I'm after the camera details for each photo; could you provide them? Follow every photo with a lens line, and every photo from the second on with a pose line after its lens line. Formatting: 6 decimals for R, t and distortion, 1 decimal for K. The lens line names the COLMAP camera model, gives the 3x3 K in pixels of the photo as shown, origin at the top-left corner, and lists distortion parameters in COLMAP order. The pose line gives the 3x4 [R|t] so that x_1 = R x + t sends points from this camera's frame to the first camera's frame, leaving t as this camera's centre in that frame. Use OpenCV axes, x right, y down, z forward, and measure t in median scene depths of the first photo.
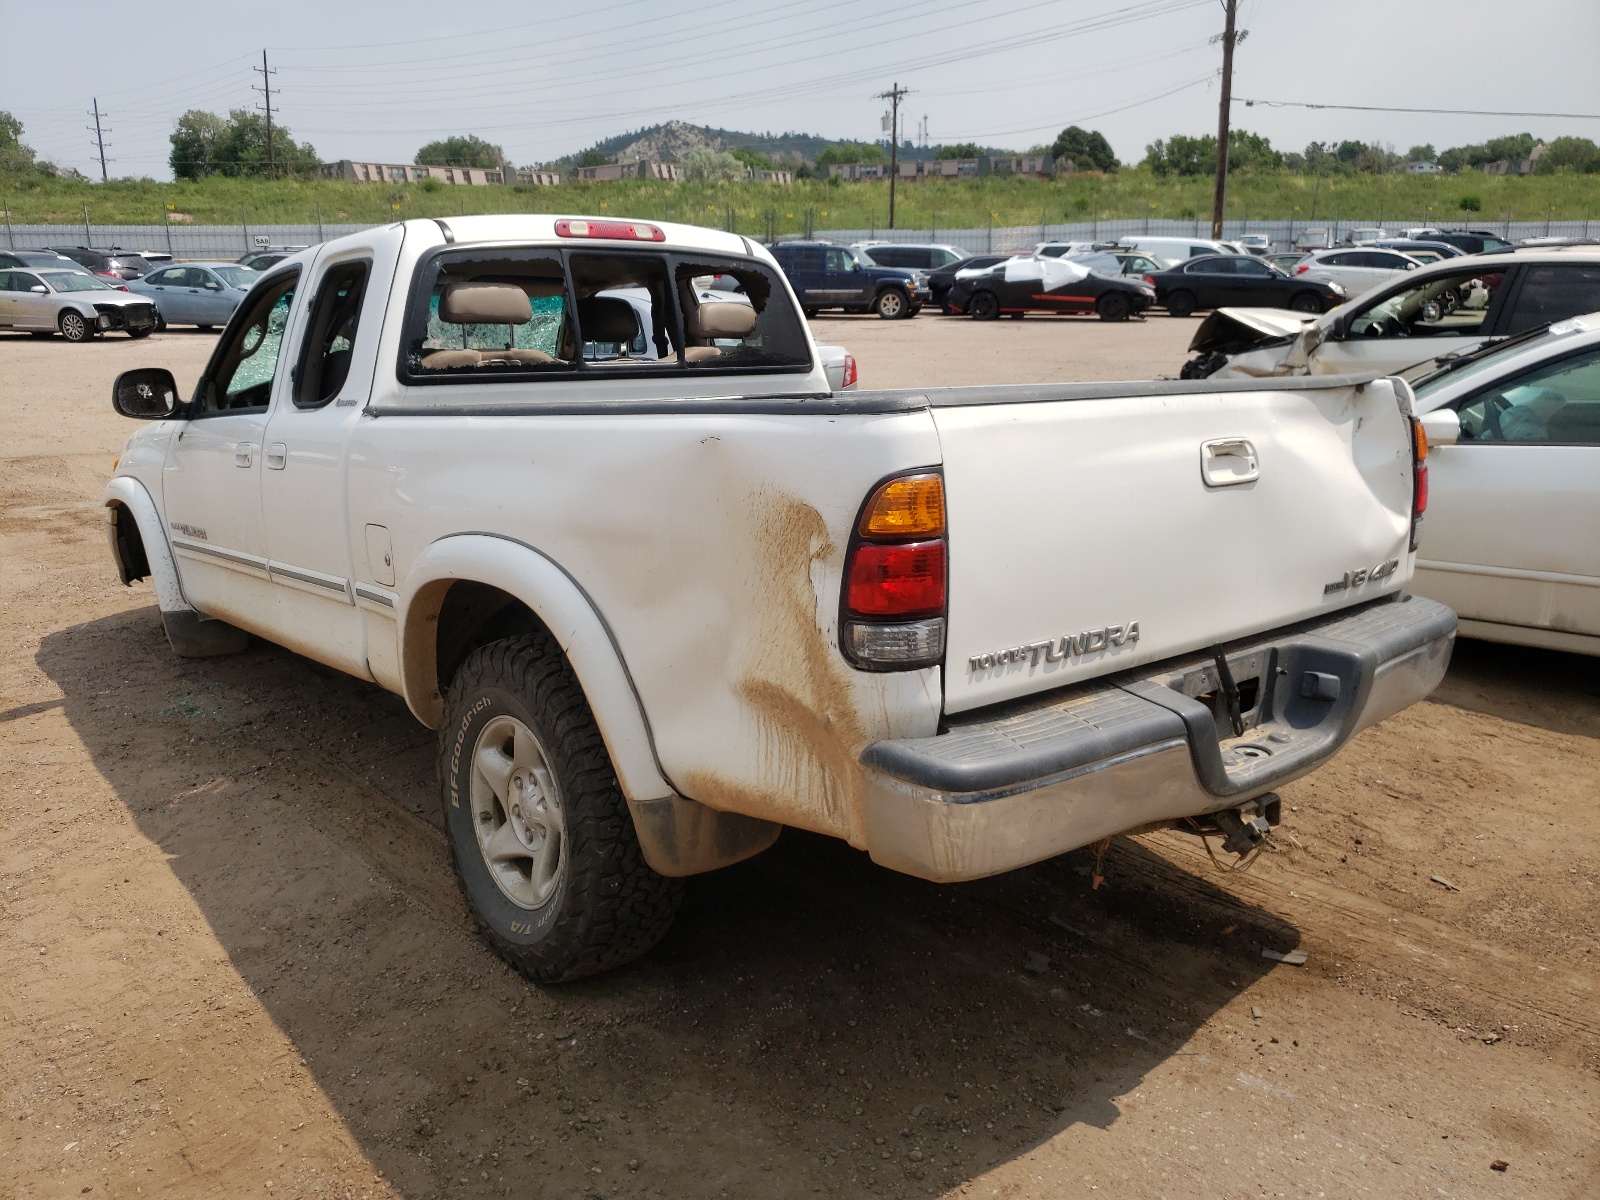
lens RADIAL K [[1235.9, 0, 800.7], [0, 1235.9, 598.8], [0, 0, 1]] dist [0.073232, -0.001530]
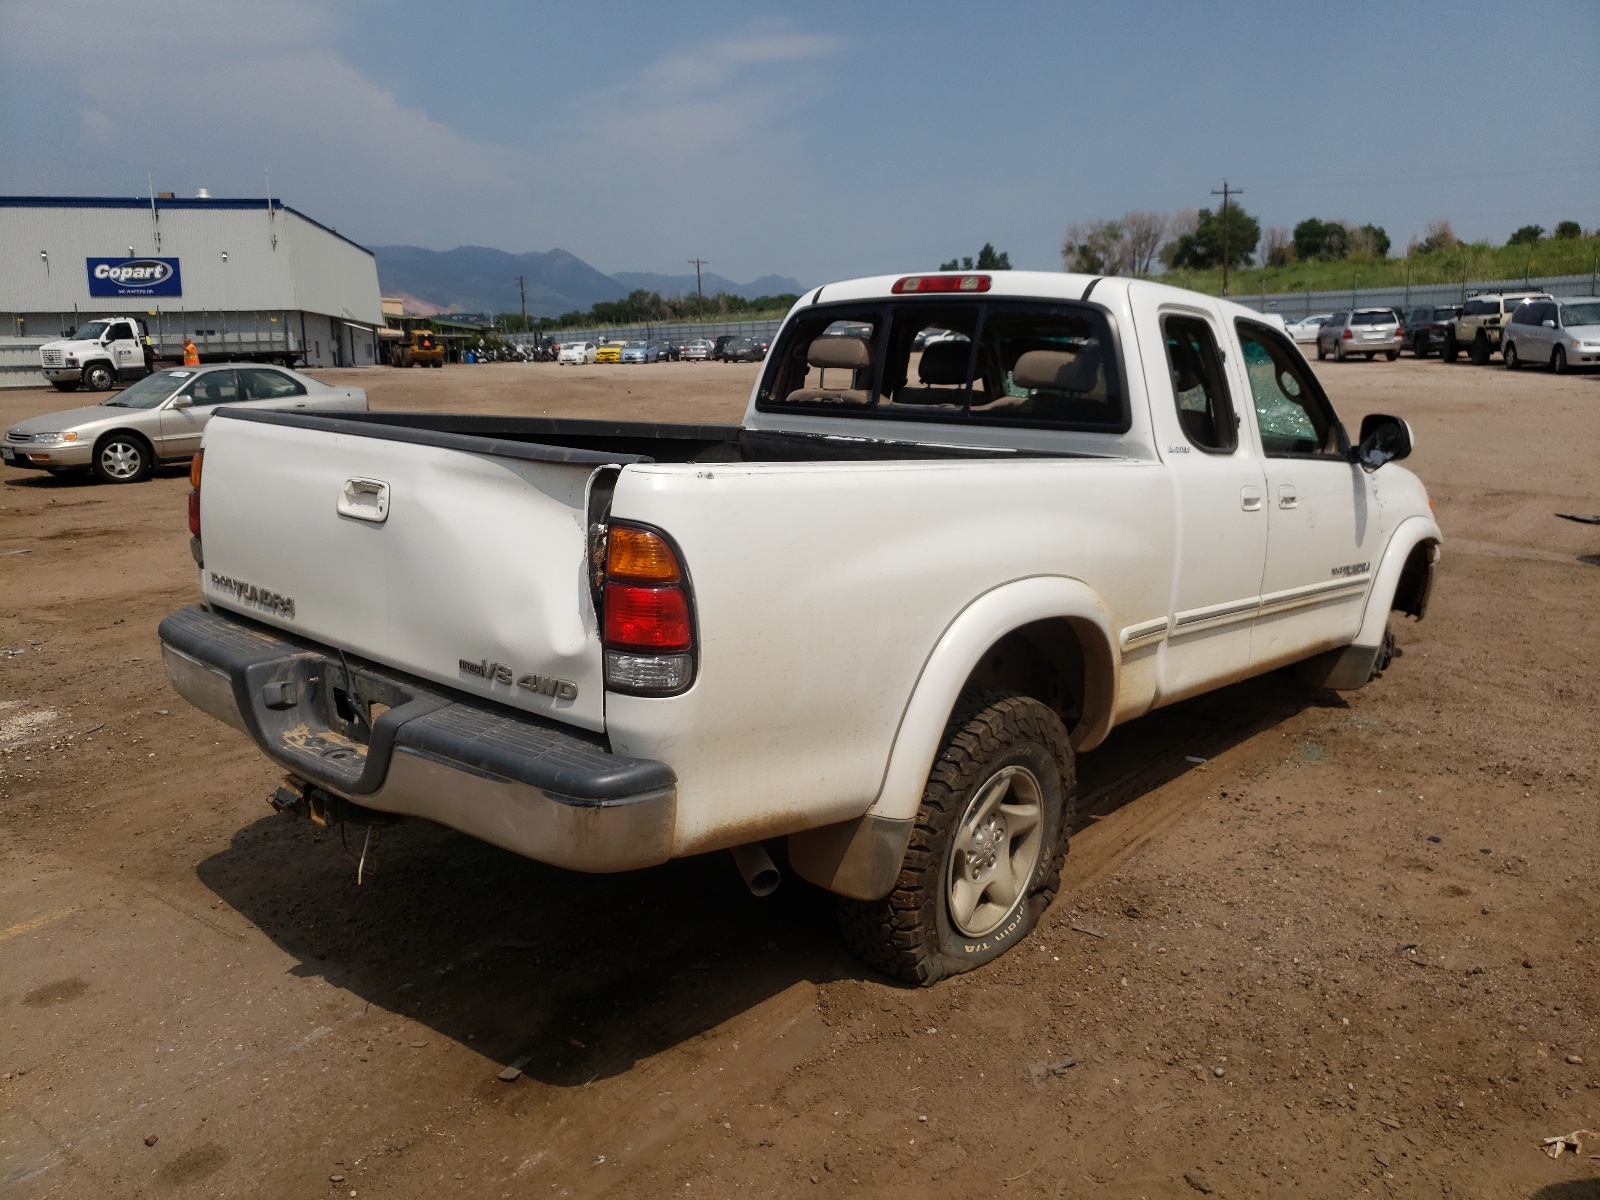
lens RADIAL K [[1203.3, 0, 801.3], [0, 1203.3, 604.2], [0, 0, 1]] dist [-0.012295, 0.002665]
pose [[0.171964, 0.208955, -0.962687, 1.247119], [-0.232980, 0.958148, 0.166352, -0.245352], [0.957156, 0.195680, 0.213450, 0.987630]]
